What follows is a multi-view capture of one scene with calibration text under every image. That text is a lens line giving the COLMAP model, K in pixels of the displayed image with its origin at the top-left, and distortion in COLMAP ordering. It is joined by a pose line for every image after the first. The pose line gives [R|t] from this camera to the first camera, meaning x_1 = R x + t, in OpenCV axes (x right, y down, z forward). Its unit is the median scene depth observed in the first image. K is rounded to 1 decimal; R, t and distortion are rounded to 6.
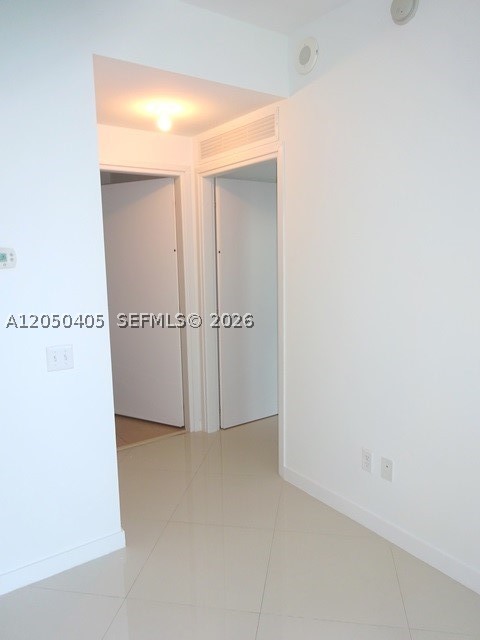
lens RADIAL K [[470.7, 0, 240.0], [0, 470.7, 320.0], [0, 0, 1]] dist [-0.002358, 0.007530]
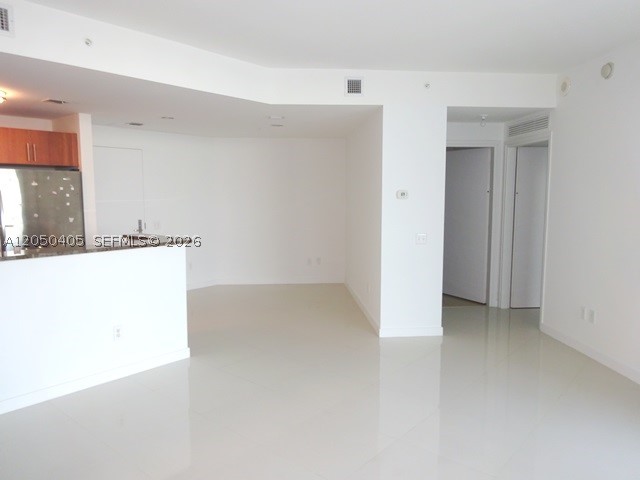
lens RADIAL K [[470.7, 0, 320.0], [0, 470.7, 240.0], [0, 0, 1]] dist [-0.002358, 0.007530]
pose [[0.860467, 0.069410, -0.504757, 0.196130], [-0.087648, 0.996074, -0.012444, 0.090349], [0.501911, 0.054949, 0.863172, -0.689856]]
